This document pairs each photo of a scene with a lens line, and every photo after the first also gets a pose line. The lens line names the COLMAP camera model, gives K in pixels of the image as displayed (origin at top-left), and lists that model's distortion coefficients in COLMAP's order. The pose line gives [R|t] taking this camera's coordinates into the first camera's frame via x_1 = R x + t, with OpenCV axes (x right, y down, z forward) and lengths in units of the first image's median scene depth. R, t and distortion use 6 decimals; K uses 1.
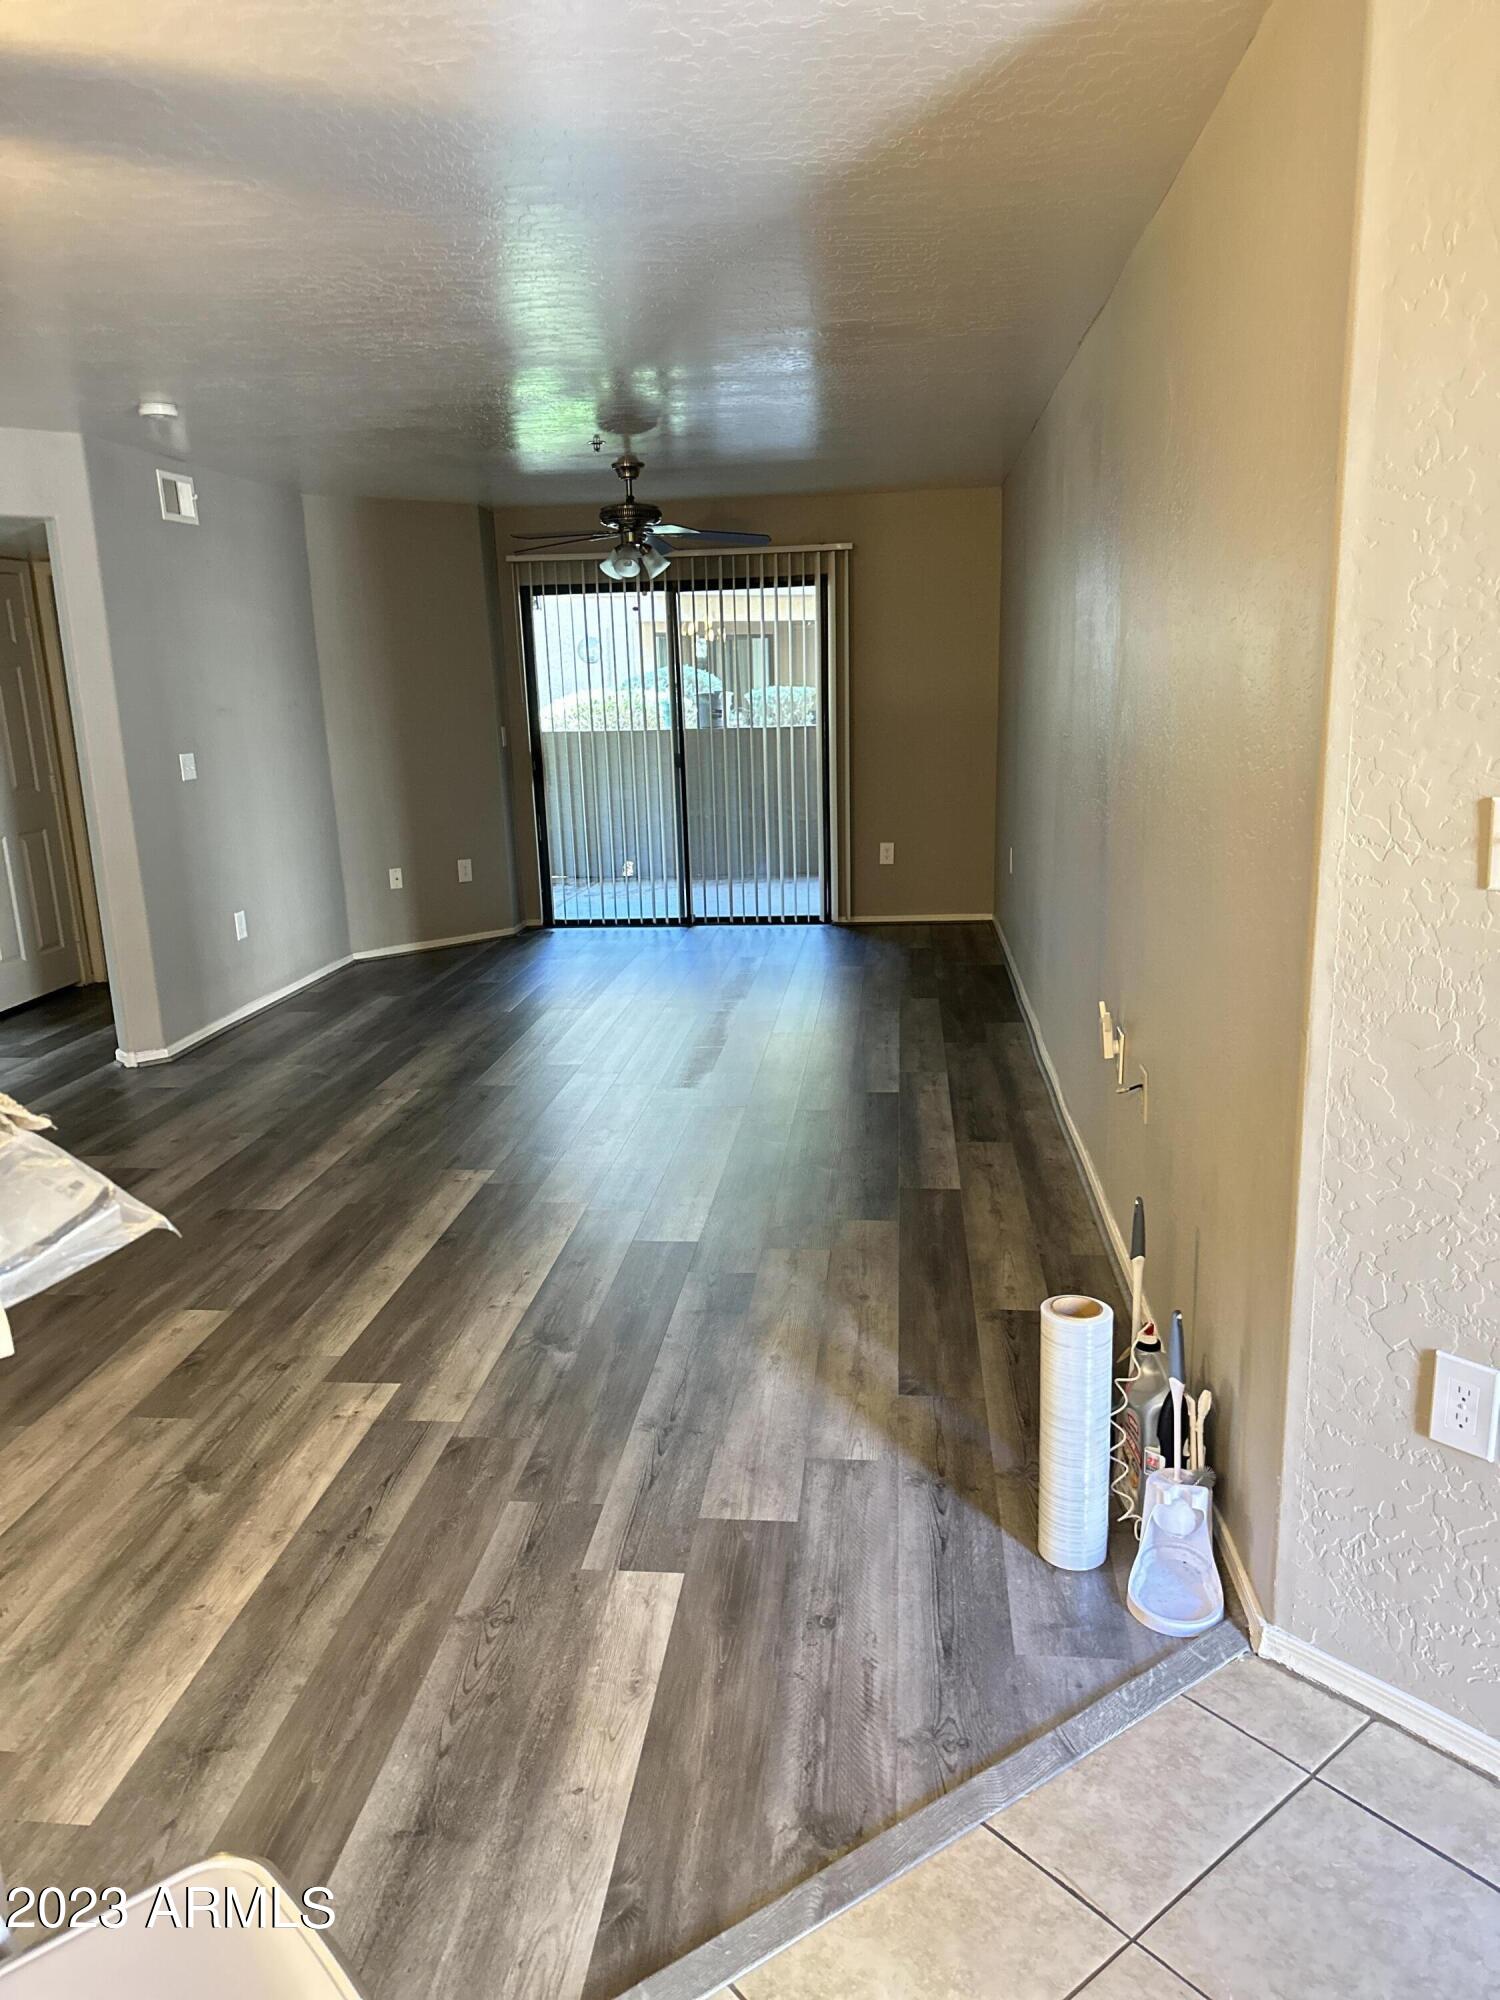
lens RADIAL K [[1400.0, 0, 760.2], [0, 1400.0, 1021.6], [0, 0, 1]] dist [0.032393, -0.051383]
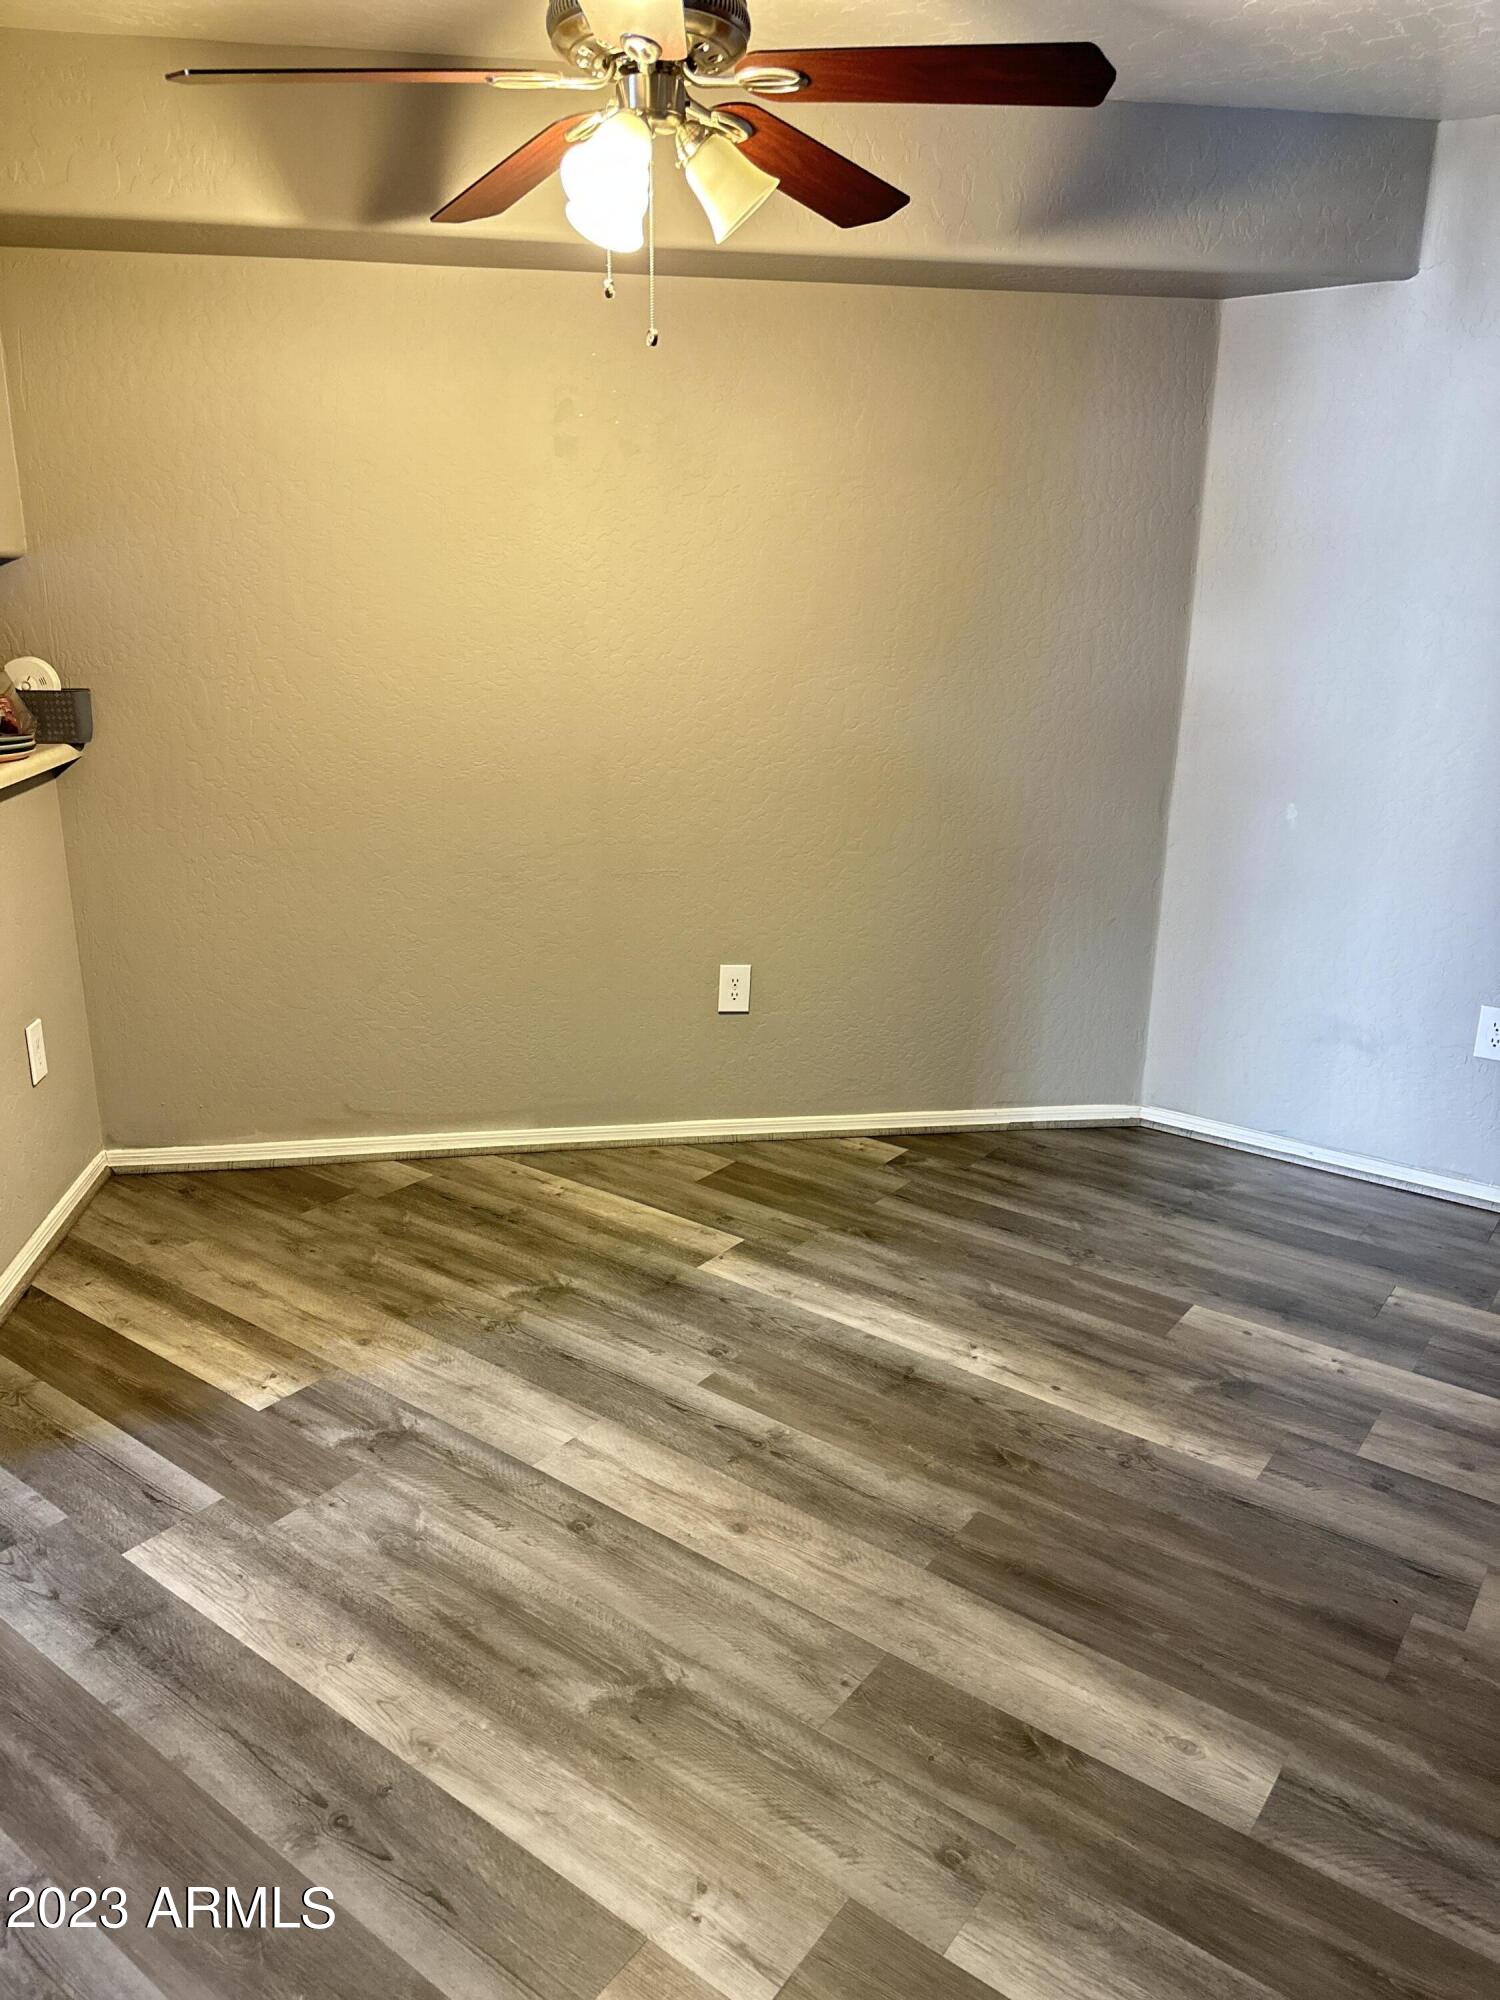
lens RADIAL K [[1400.0, 0, 760.2], [0, 1400.0, 1021.6], [0, 0, 1]] dist [0.032393, -0.051383]
pose [[-0.510880, 0.275128, -0.814436, 0.047544], [-0.208620, 0.879402, 0.427937, -0.280017], [0.833954, 0.388532, -0.391872, 1.184296]]
